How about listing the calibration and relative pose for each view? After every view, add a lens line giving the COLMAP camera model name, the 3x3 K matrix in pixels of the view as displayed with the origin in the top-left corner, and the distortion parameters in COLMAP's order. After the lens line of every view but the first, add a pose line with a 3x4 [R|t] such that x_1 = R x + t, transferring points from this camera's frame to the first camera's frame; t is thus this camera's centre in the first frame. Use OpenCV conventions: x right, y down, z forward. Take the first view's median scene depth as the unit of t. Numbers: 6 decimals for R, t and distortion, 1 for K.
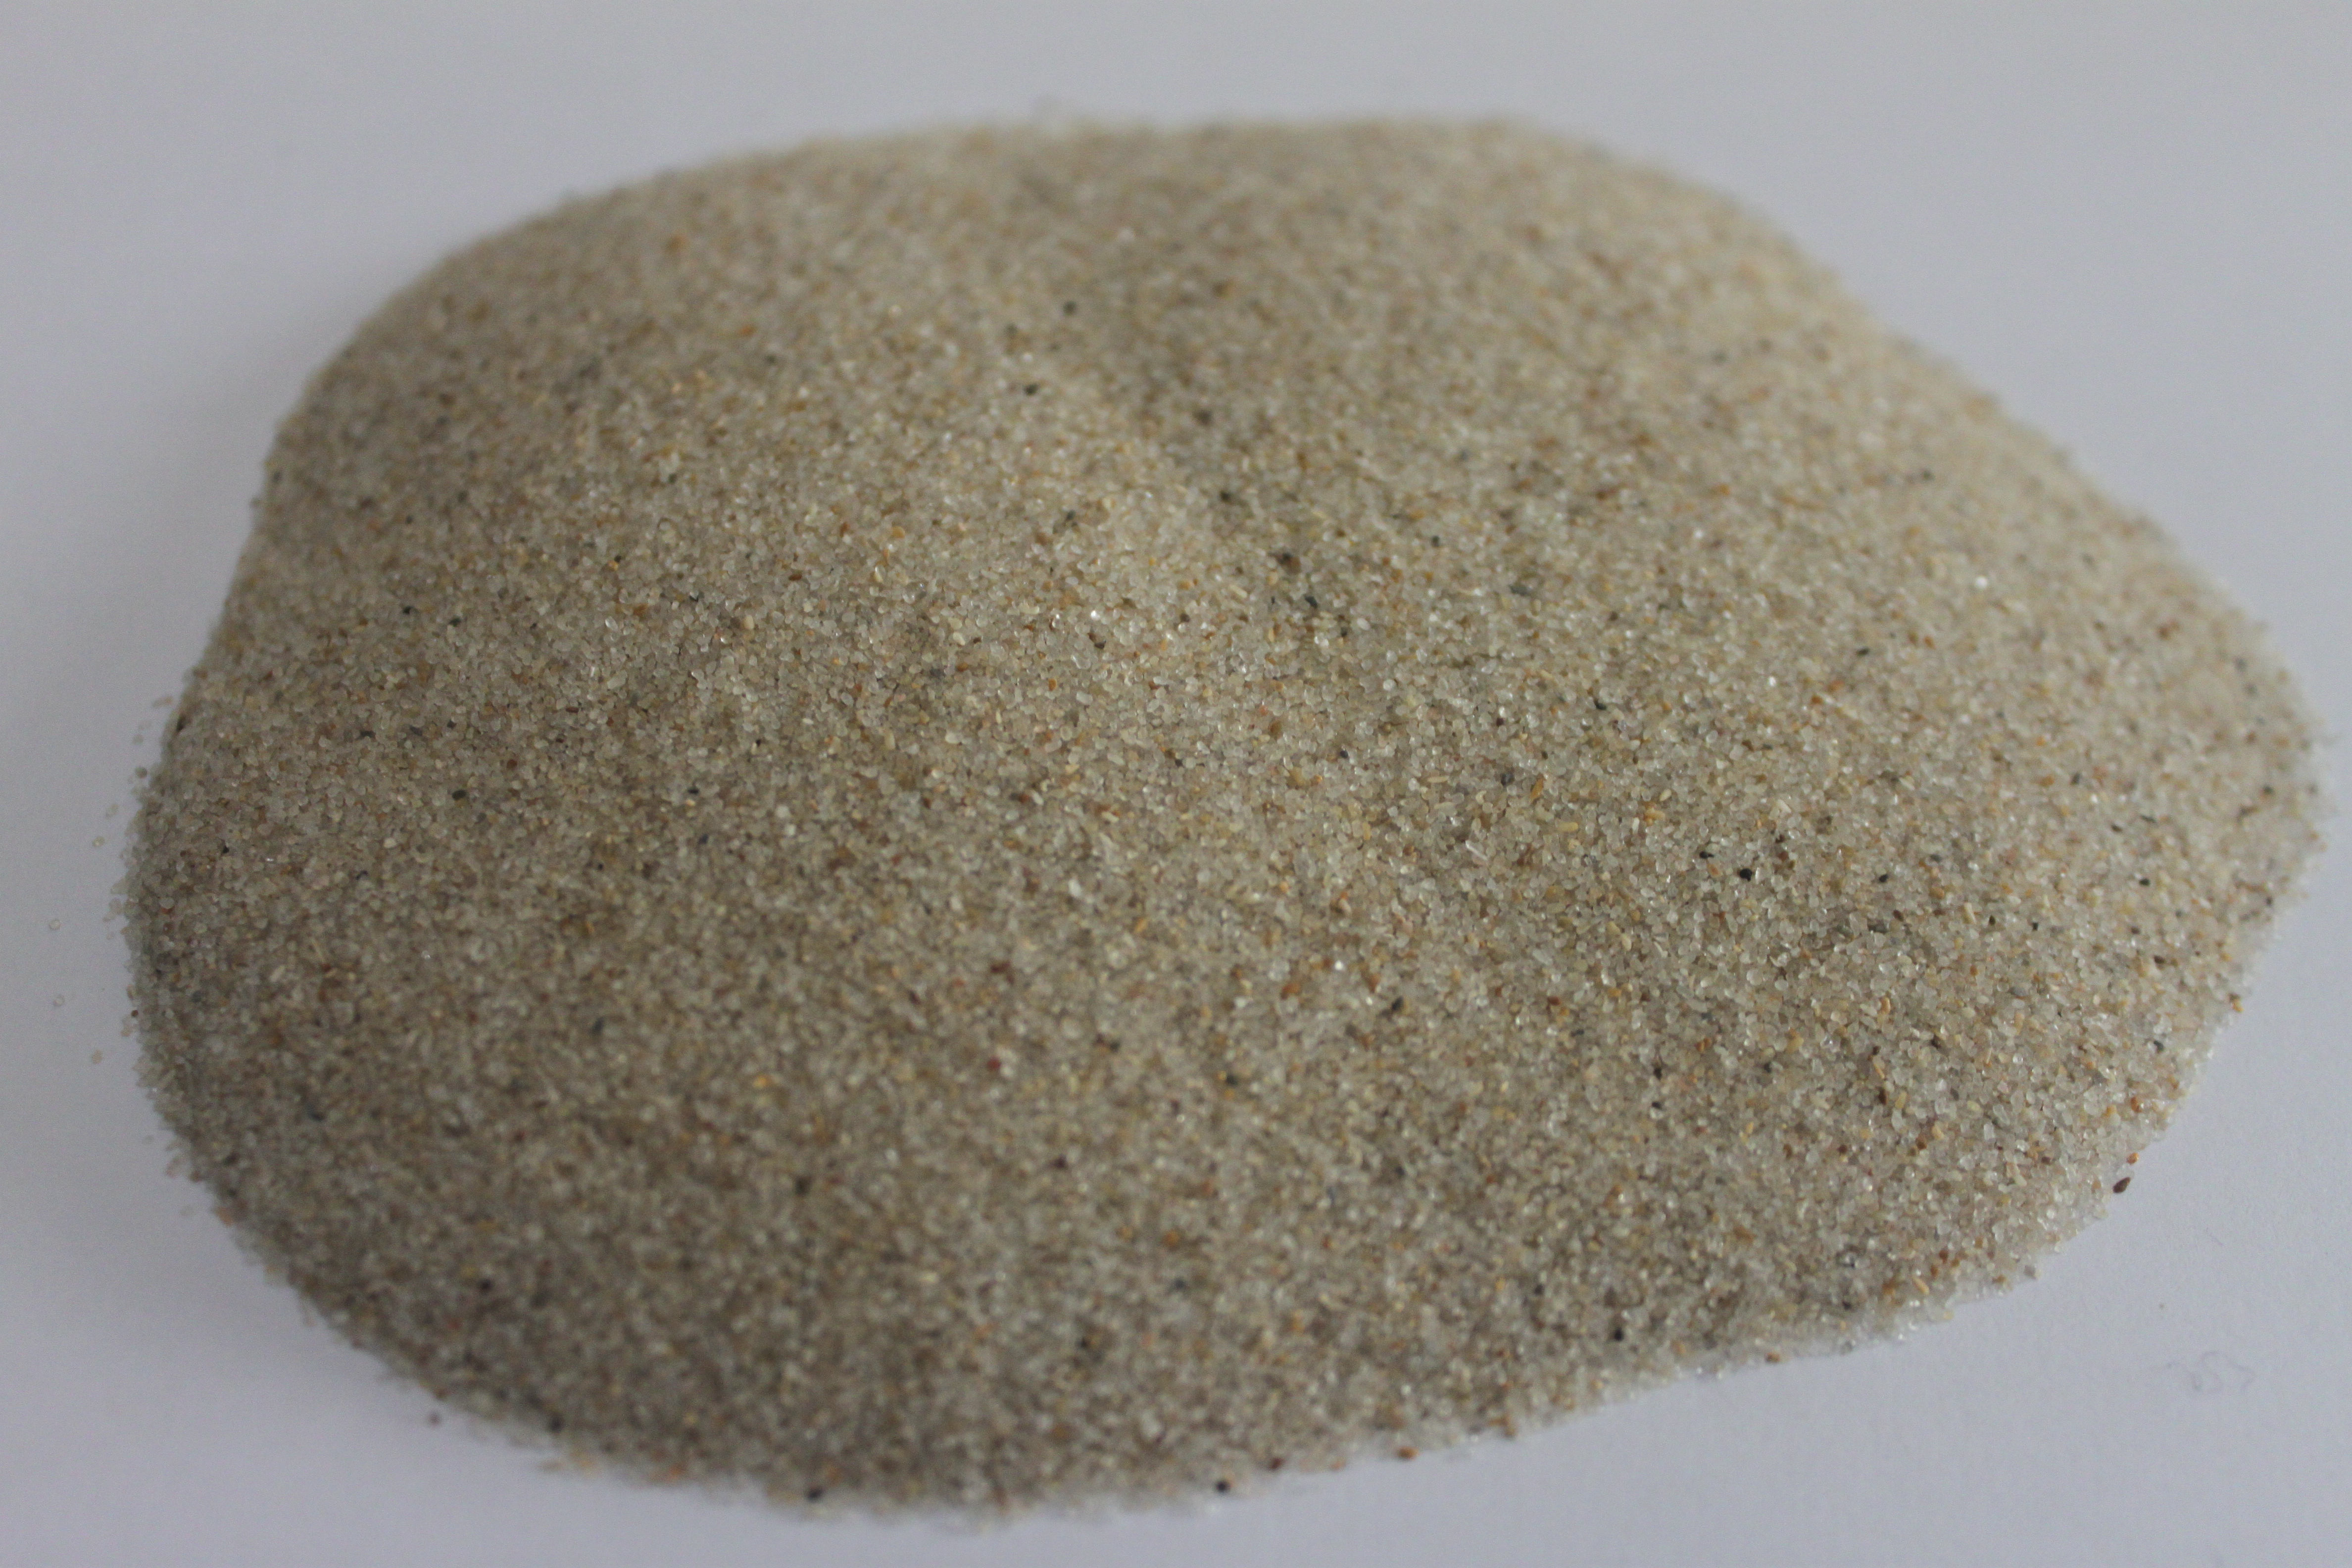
lens RADIAL K [[2598.0, 0, 1181.8], [0, 2598.0, 822.6], [0, 0, 1]] dist [-0.135673, 0.119775]
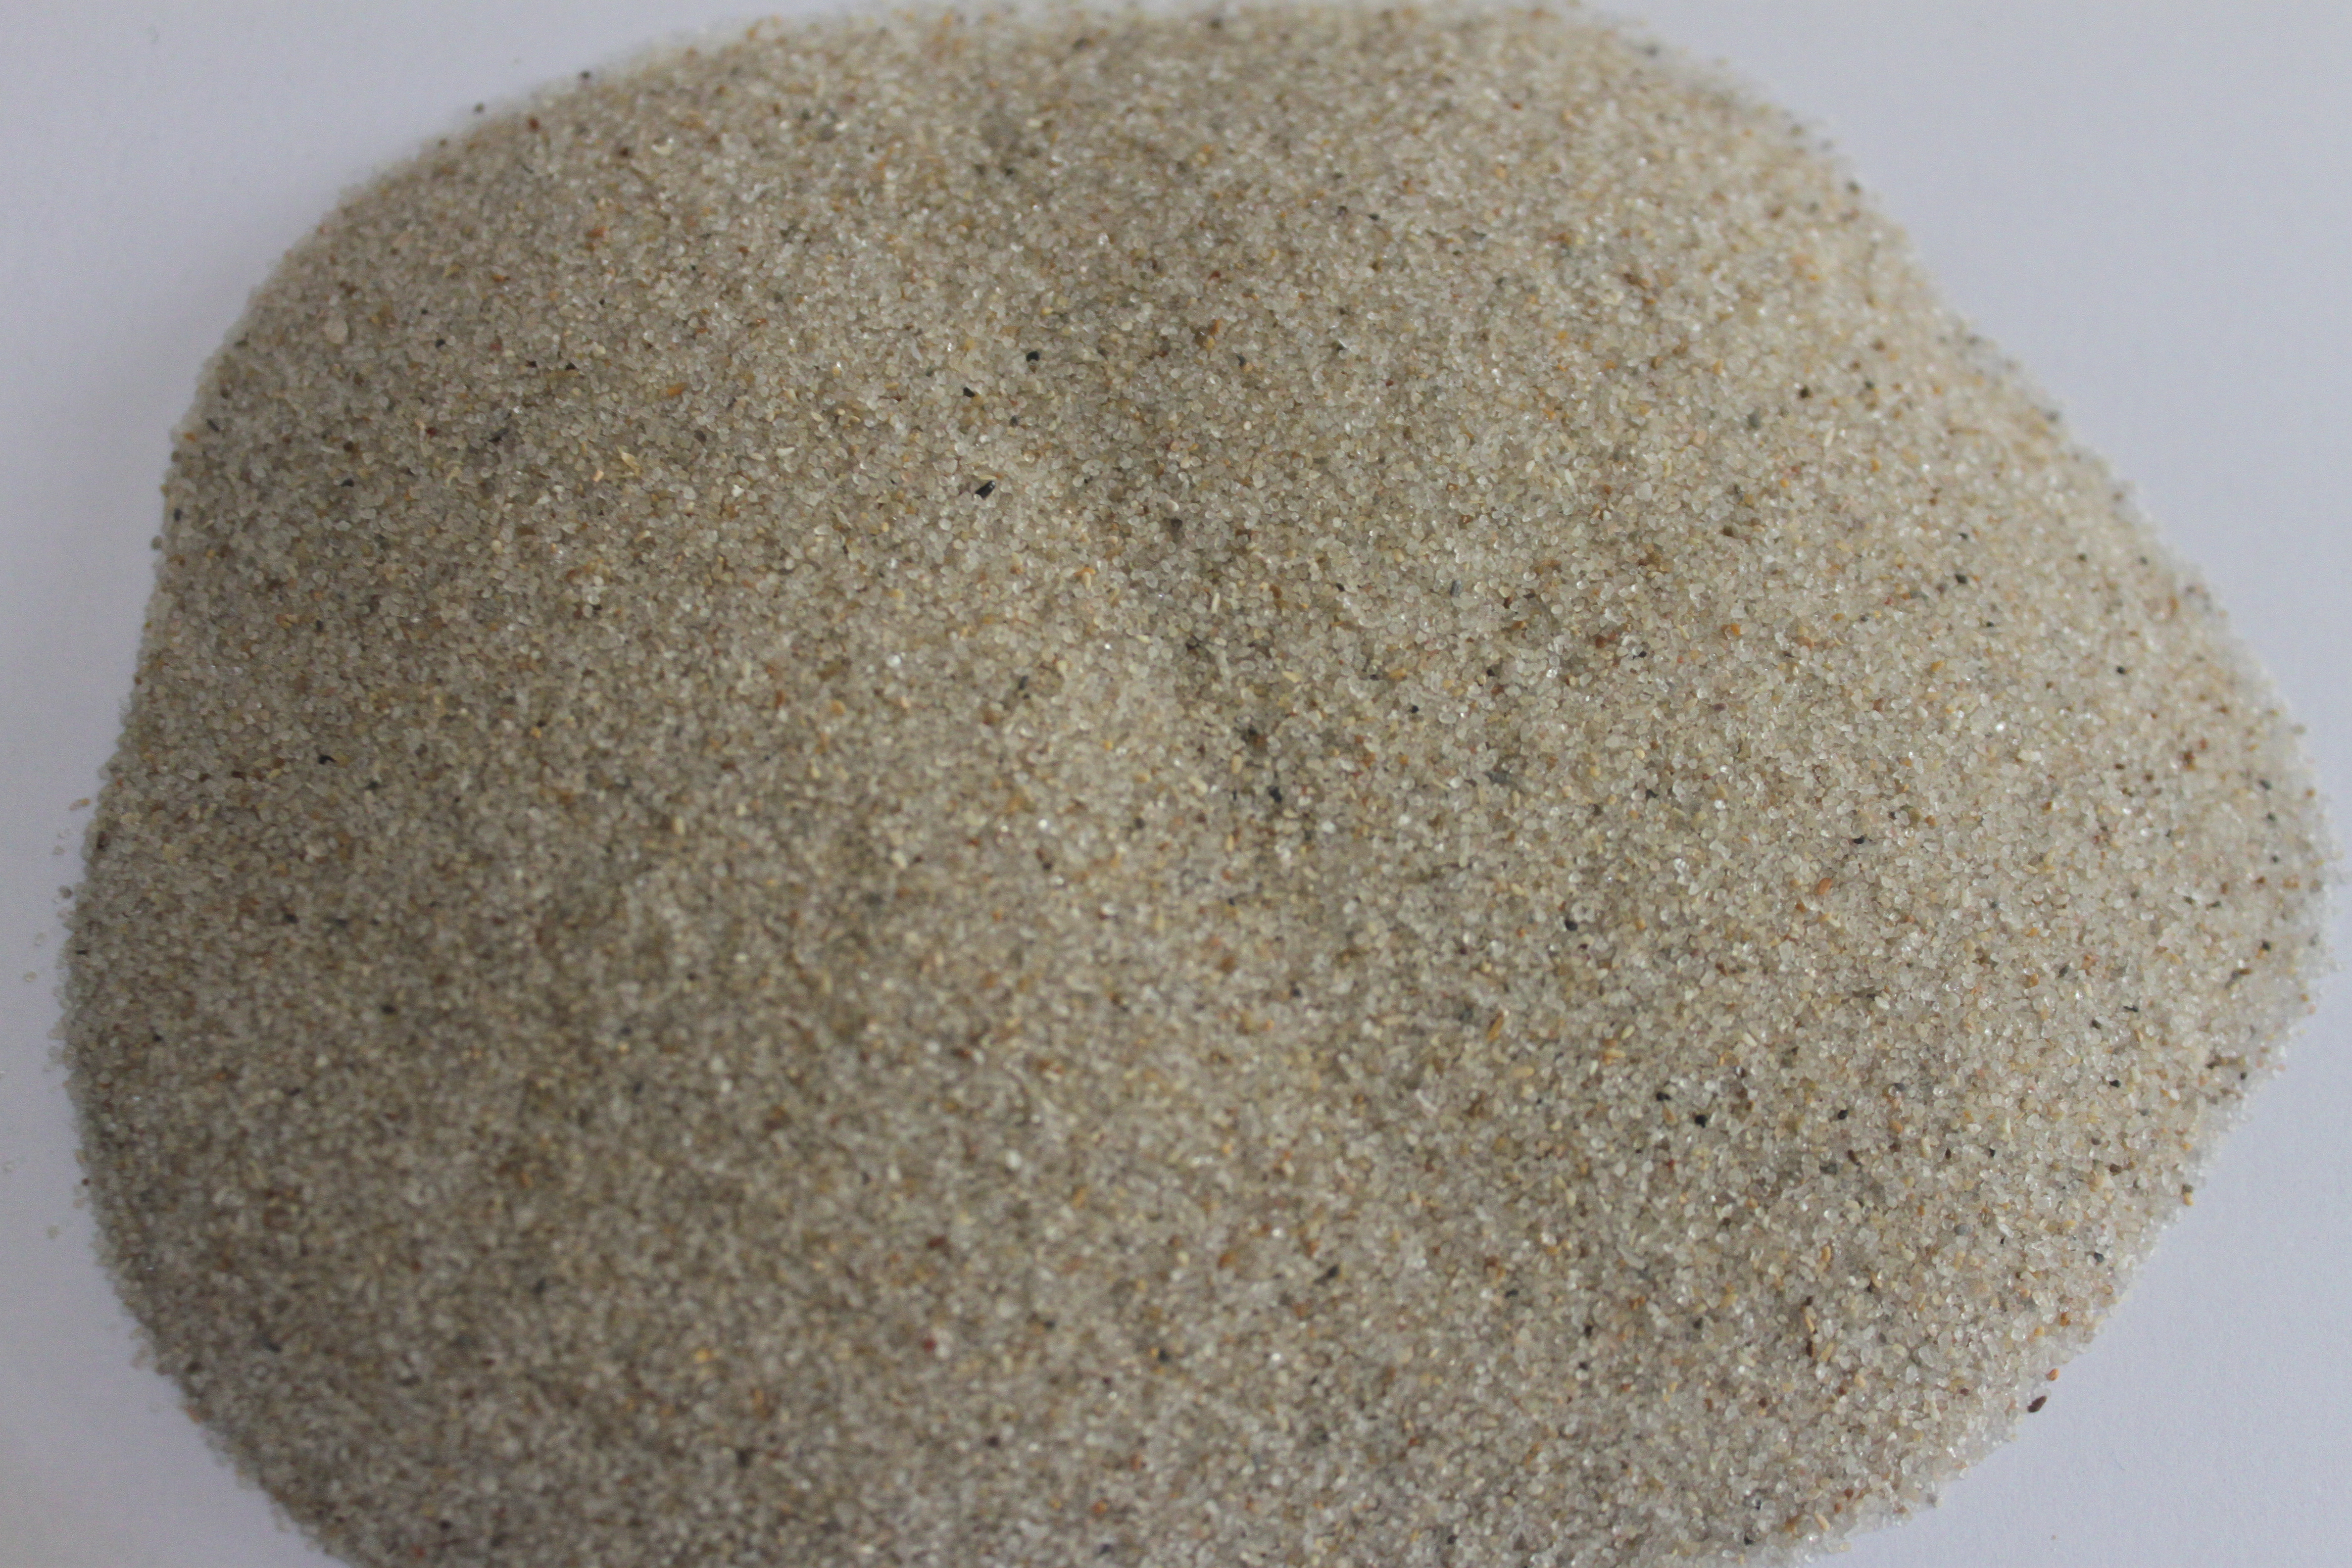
lens RADIAL K [[2598.0, 0, 1181.8], [0, 2598.0, 822.6], [0, 0, 1]] dist [-0.135673, 0.119775]
pose [[0.999269, 0.037638, -0.006642, 0.023904], [-0.032874, 0.935065, 0.352950, -0.433414], [0.019495, -0.352473, 0.935619, 0.120490]]
